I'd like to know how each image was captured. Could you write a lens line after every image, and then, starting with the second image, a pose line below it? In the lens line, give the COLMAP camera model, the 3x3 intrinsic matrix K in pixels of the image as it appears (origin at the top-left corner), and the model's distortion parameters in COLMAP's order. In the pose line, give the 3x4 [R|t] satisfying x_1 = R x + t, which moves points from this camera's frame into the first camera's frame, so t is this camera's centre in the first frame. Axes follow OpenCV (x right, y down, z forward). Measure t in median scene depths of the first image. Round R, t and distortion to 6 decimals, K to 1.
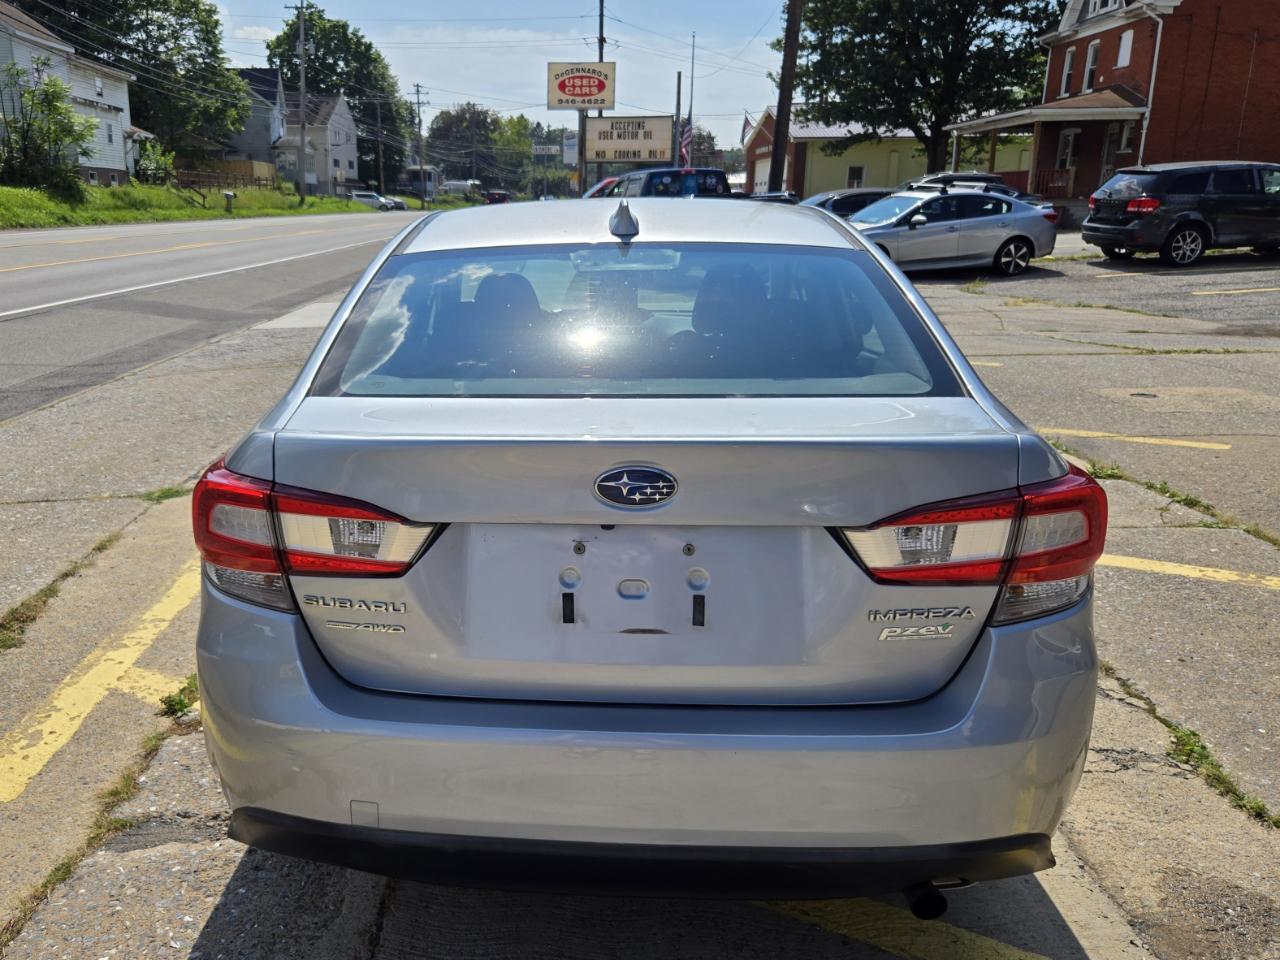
lens RADIAL K [[1085.5, 0, 516.2], [0, 1085.5, 502.5], [0, 0, 1]] dist [0.066219, -0.055748]
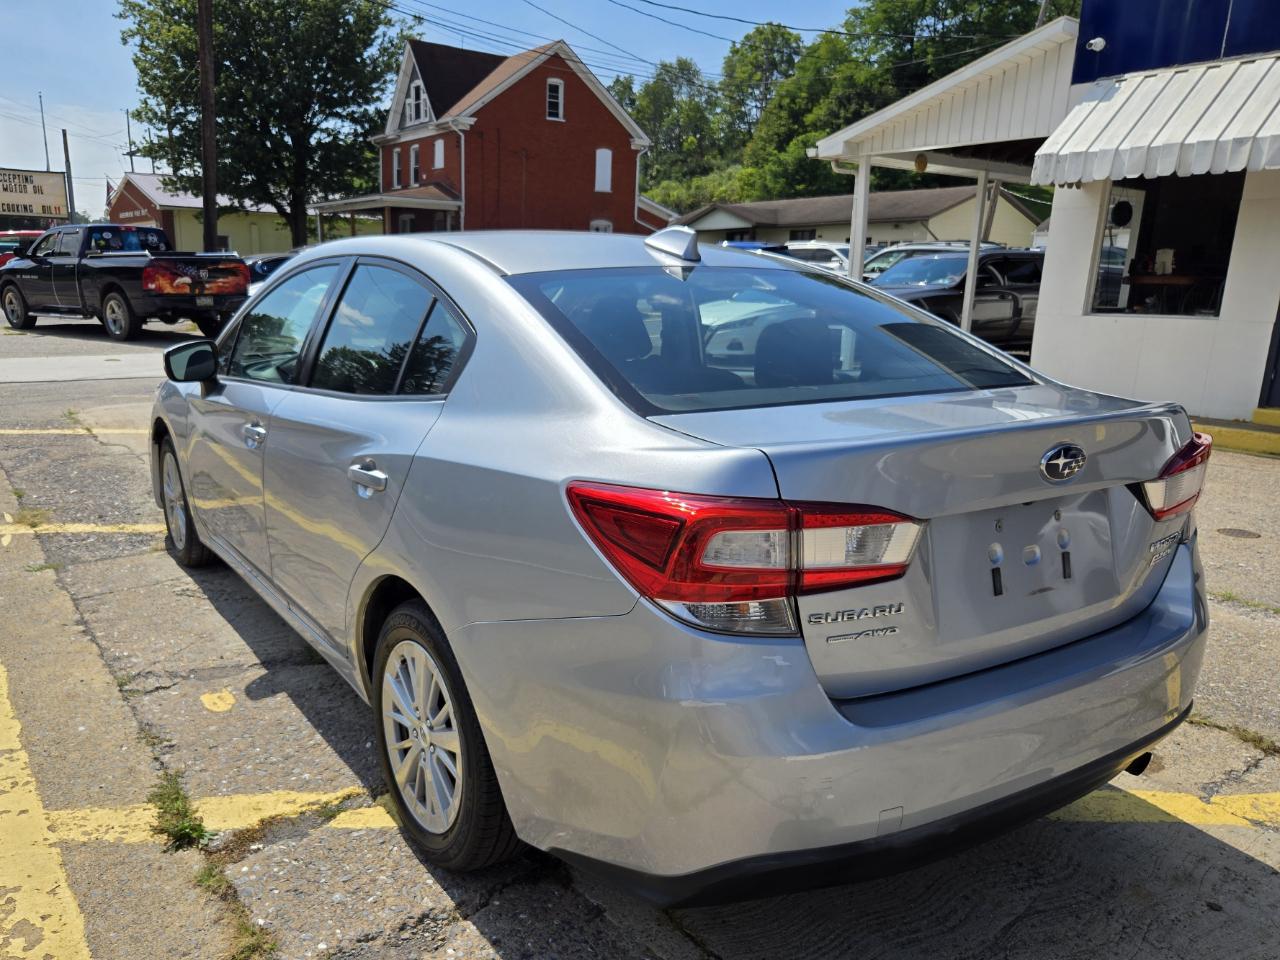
lens RADIAL K [[967.0, 0, 550.1], [0, 967.0, 530.6], [0, 0, 1]] dist [0.064450, -0.052517]
pose [[0.811407, -0.128922, 0.570086, -0.031174], [0.132356, 0.990562, 0.035627, -0.001755], [-0.569298, 0.046546, 0.820812, 0.015747]]
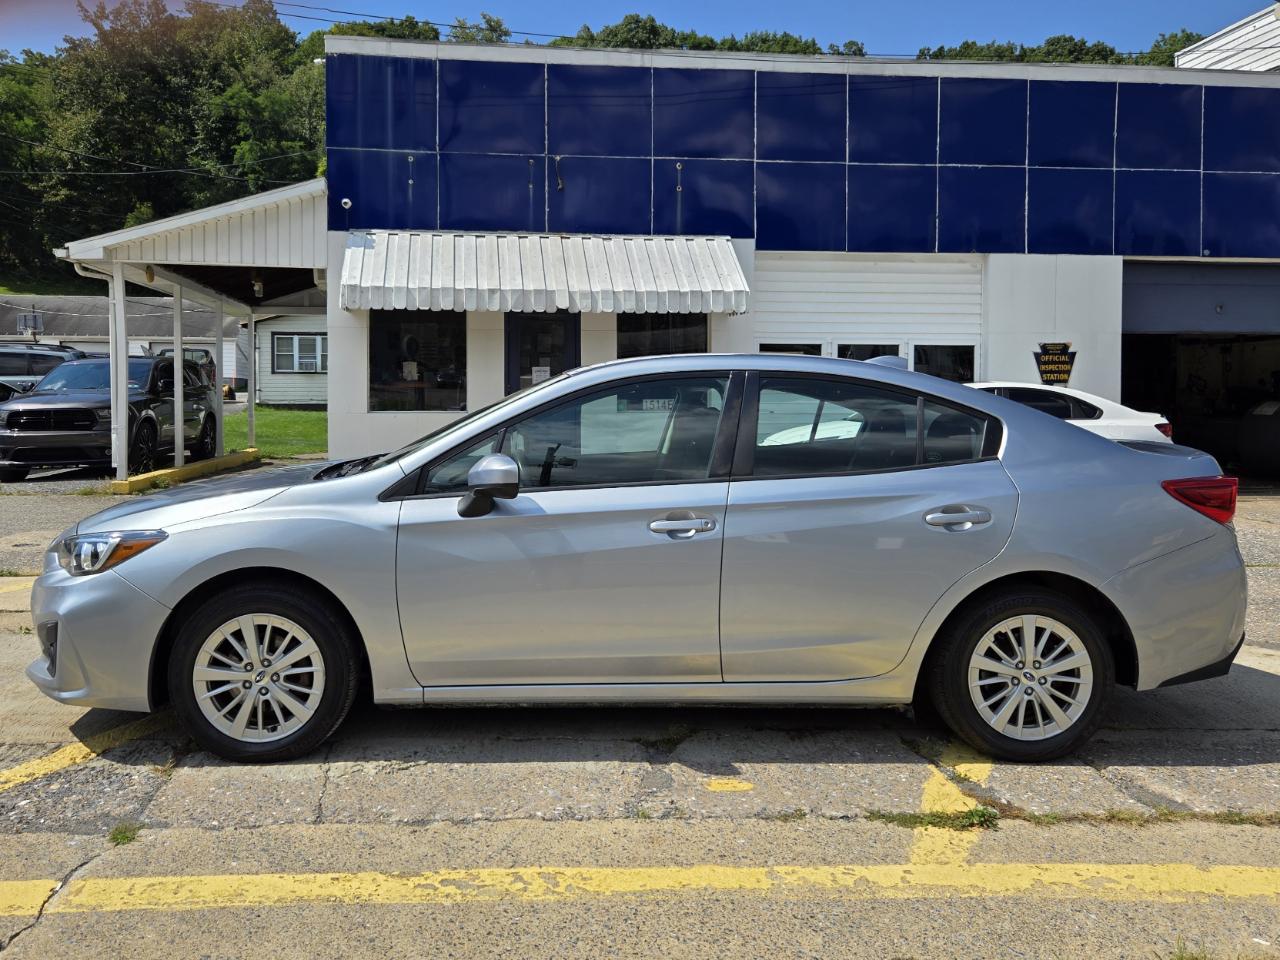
lens RADIAL K [[1029.2, 0, 582.0], [0, 1029.2, 429.5], [0, 0, 1]] dist [0.071549, -0.092670]
pose [[-0.109231, -0.030789, 0.993539, -0.079993], [0.256037, 0.964922, 0.058051, -0.020514], [-0.960476, 0.260724, -0.097516, 0.088859]]
